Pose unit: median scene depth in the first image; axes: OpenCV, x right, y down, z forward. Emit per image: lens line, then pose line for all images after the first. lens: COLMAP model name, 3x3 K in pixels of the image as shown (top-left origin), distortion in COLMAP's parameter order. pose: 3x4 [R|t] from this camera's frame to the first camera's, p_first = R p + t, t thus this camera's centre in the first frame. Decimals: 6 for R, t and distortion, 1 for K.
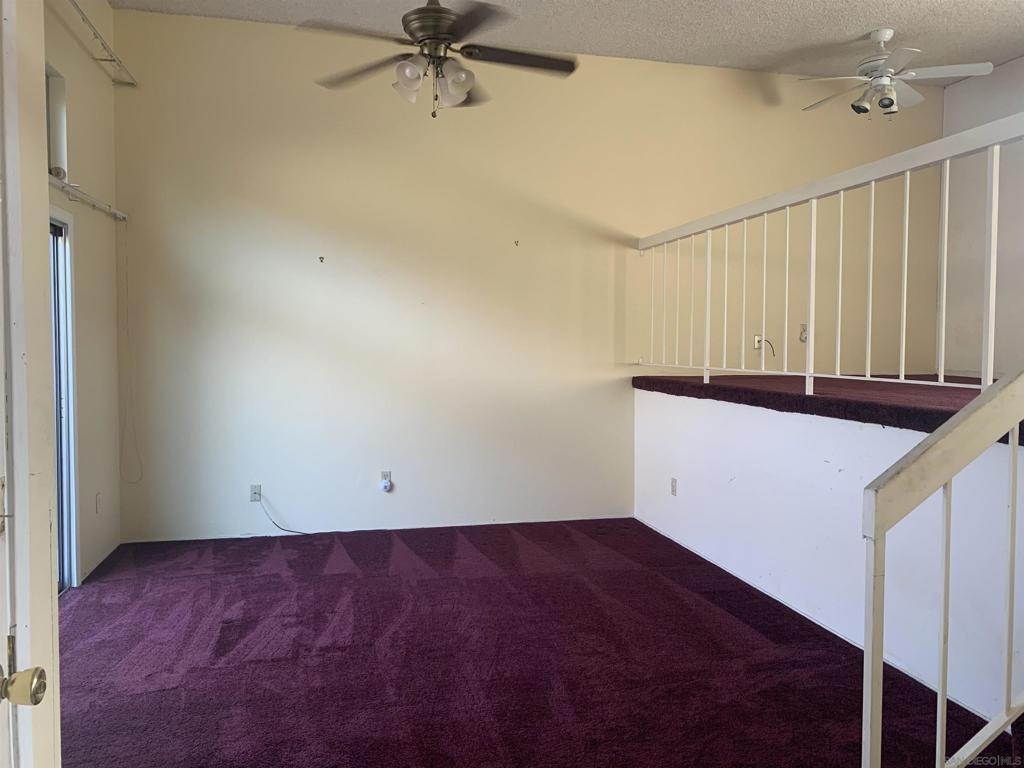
lens RADIAL K [[785.1, 0, 515.3], [0, 785.1, 375.6], [0, 0, 1]] dist [0.003809, 0.001382]
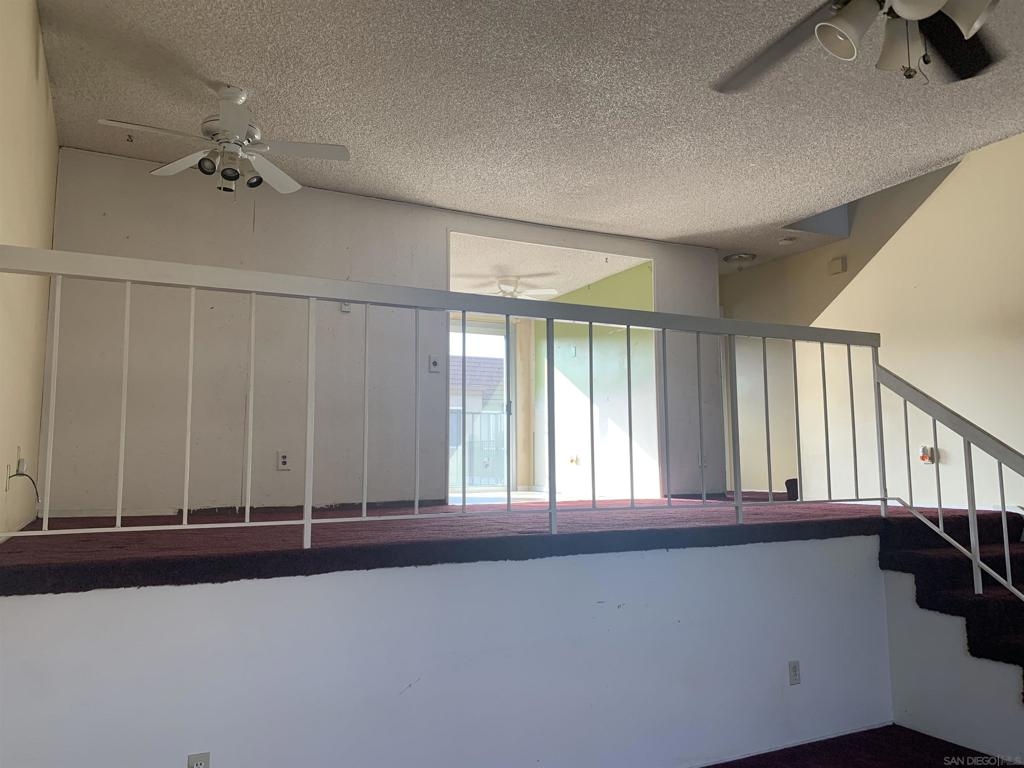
lens RADIAL K [[785.1, 0, 515.3], [0, 785.1, 375.6], [0, 0, 1]] dist [0.003809, 0.001382]
pose [[-0.236867, 0.109870, 0.965310, -0.360997], [0.049394, 0.993662, -0.100977, -0.048723], [-0.970286, 0.023762, -0.240793, 0.932106]]
